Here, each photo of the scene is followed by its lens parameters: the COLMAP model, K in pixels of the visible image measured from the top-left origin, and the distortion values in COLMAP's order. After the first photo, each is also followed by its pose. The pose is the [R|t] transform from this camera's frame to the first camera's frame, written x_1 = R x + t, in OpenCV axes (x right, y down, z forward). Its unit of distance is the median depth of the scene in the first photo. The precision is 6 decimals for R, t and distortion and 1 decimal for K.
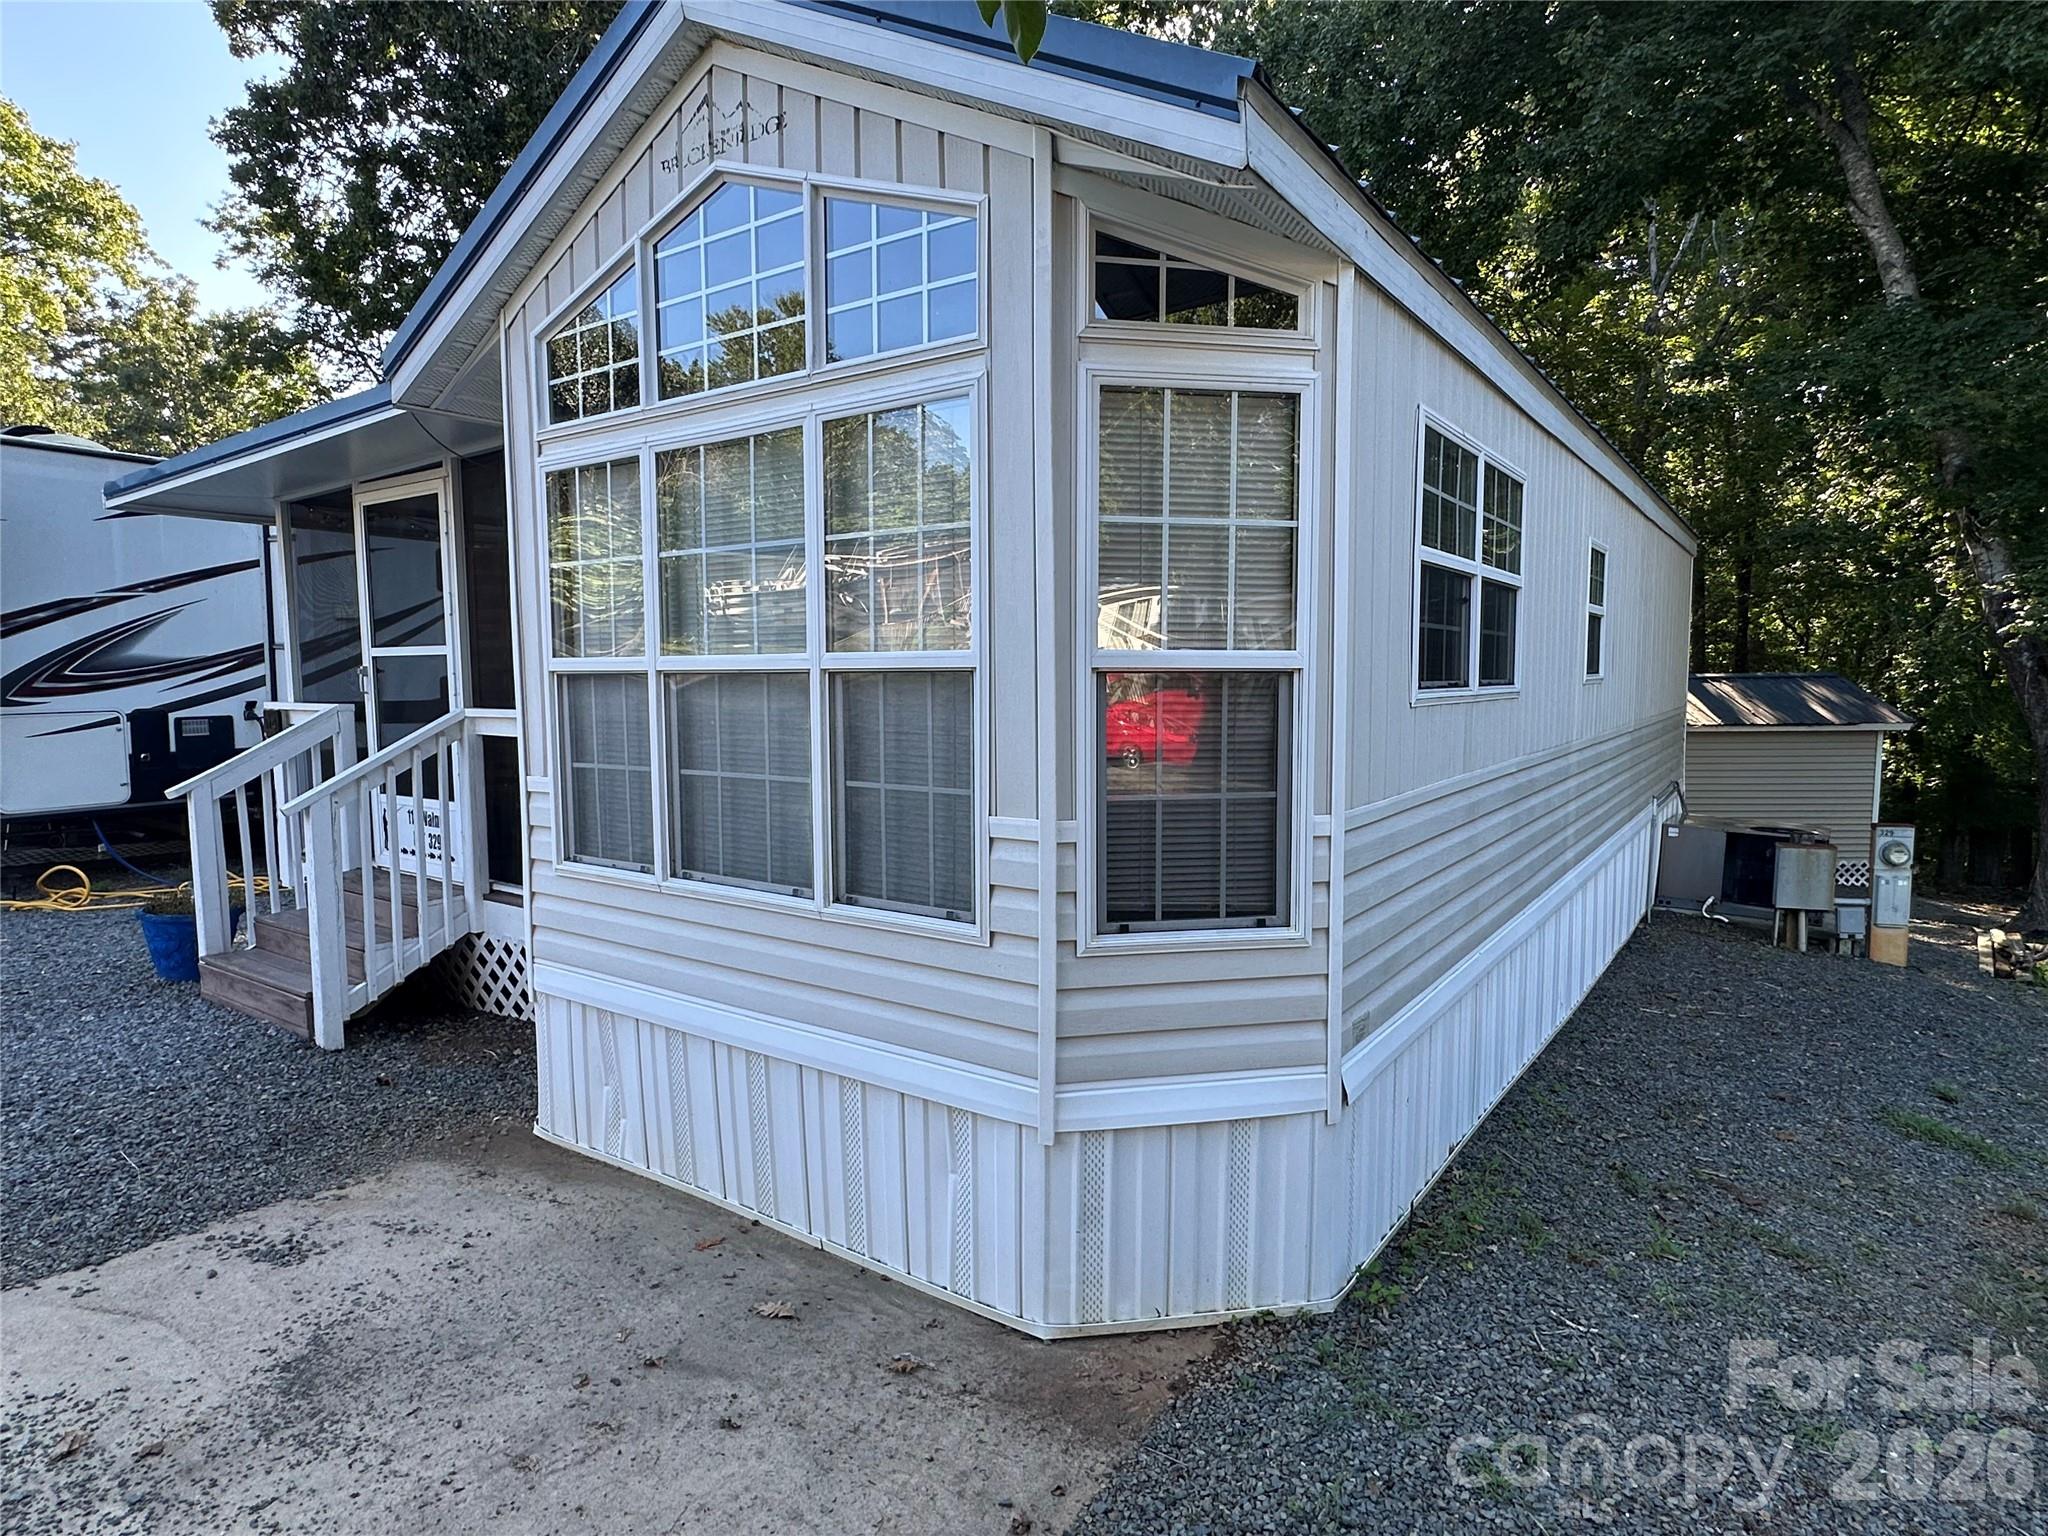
lens RADIAL K [[1138.5, 0, 1025.9], [0, 1138.5, 770.7], [0, 0, 1]] dist [-0.002339, 0.000584]
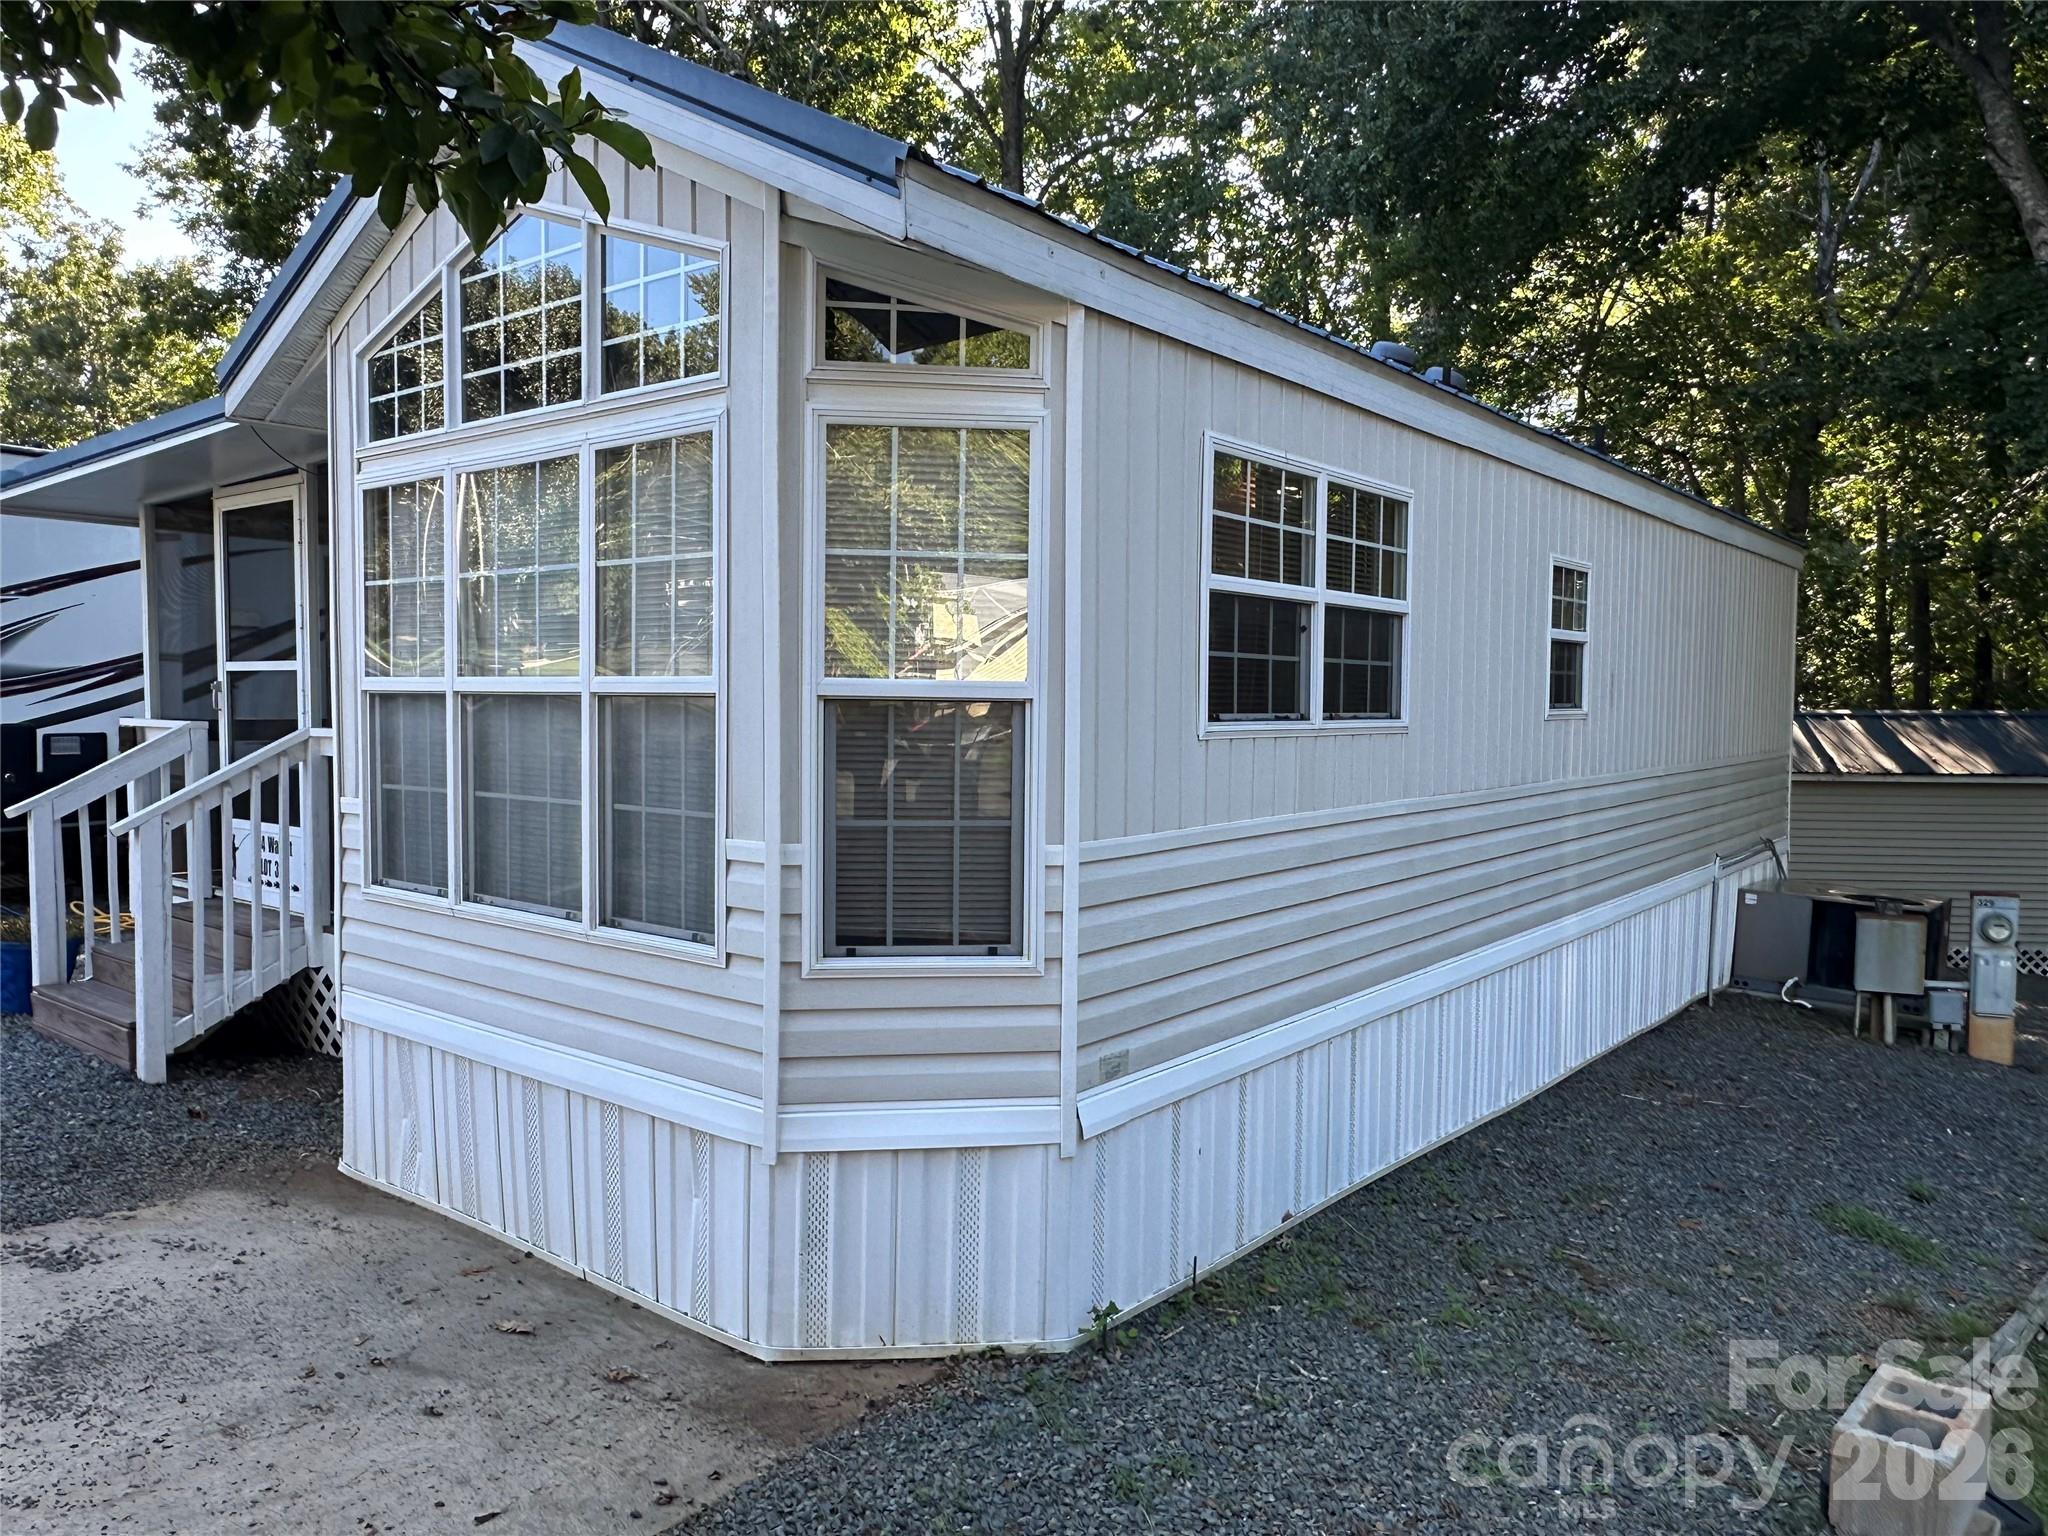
lens RADIAL K [[1437.2, 0, 1024.0], [0, 1437.2, 768.0], [0, 0, 1]] dist [-0.001301, 0.000316]
pose [[0.997807, 0.016911, -0.063998, 0.260785], [-0.019192, 0.999196, -0.035199, 0.013741], [0.063352, 0.036350, 0.997329, -0.222620]]
